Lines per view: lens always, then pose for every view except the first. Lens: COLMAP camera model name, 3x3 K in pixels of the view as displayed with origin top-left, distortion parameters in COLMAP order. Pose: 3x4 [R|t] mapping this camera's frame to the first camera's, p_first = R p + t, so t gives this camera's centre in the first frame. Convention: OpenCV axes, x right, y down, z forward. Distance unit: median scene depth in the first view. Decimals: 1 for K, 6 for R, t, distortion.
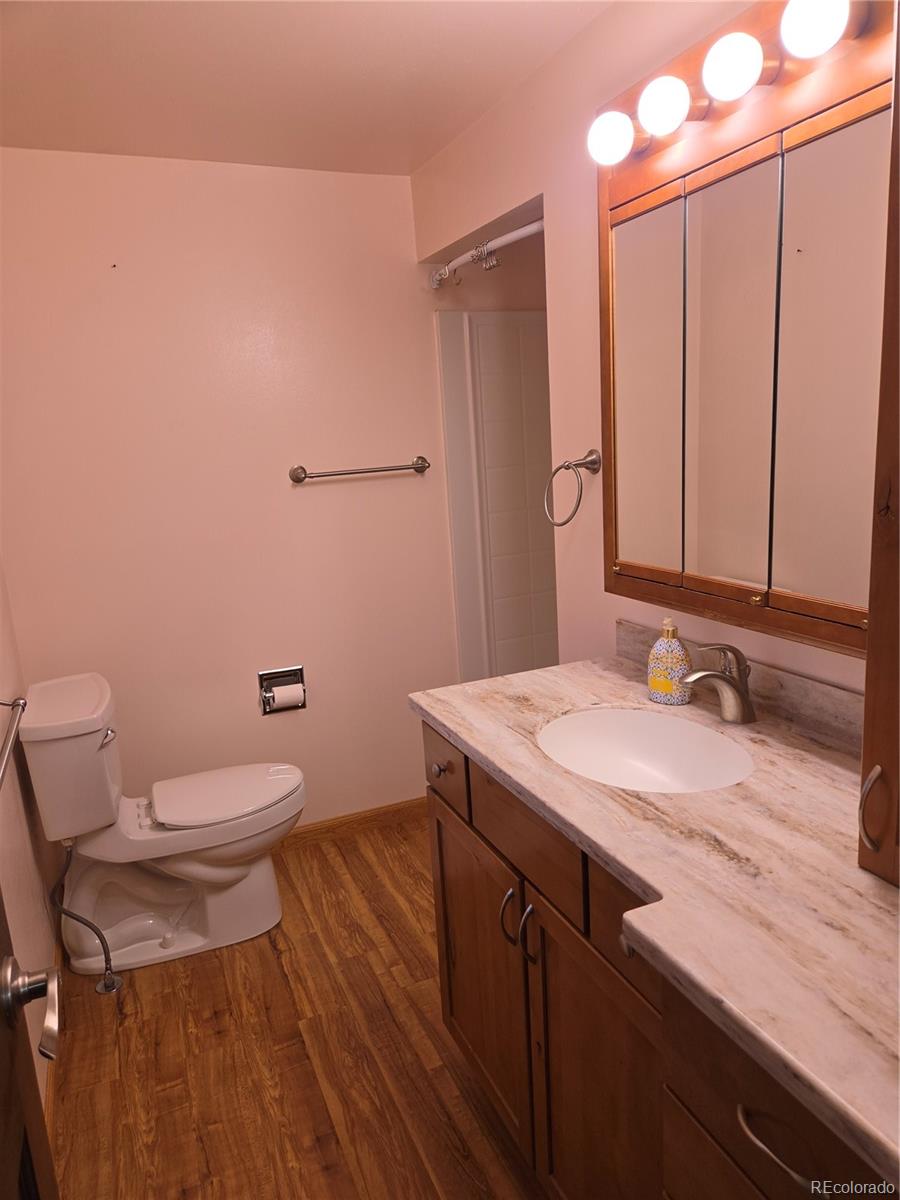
lens RADIAL K [[802.3, 0, 449.1], [0, 802.3, 609.7], [0, 0, 1]] dist [0.021072, -0.003232]
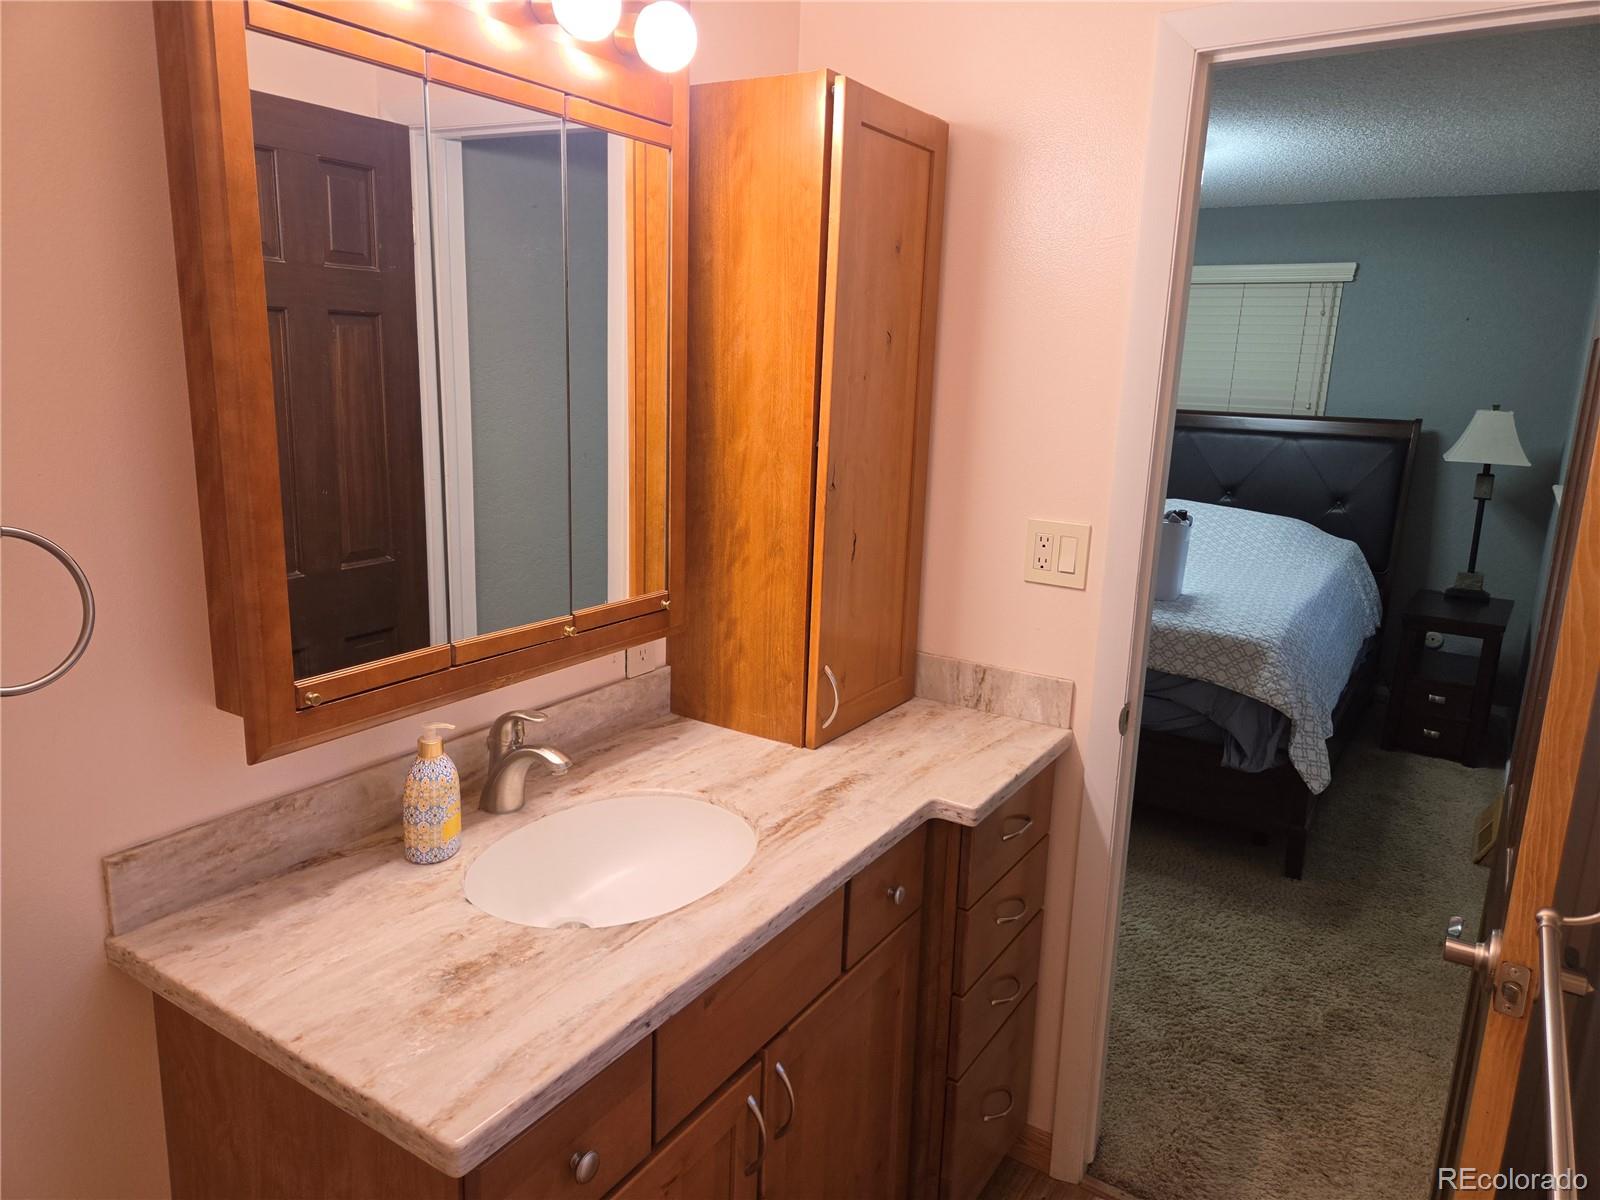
lens RADIAL K [[1069.8, 0, 793.6], [0, 1069.8, 594.1], [0, 0, 1]] dist [0.021072, -0.003232]
pose [[-0.561437, -0.137999, 0.815932, -0.693116], [0.175846, 0.943583, 0.280587, -0.336986], [-0.808621, 0.301010, -0.505496, 1.431715]]
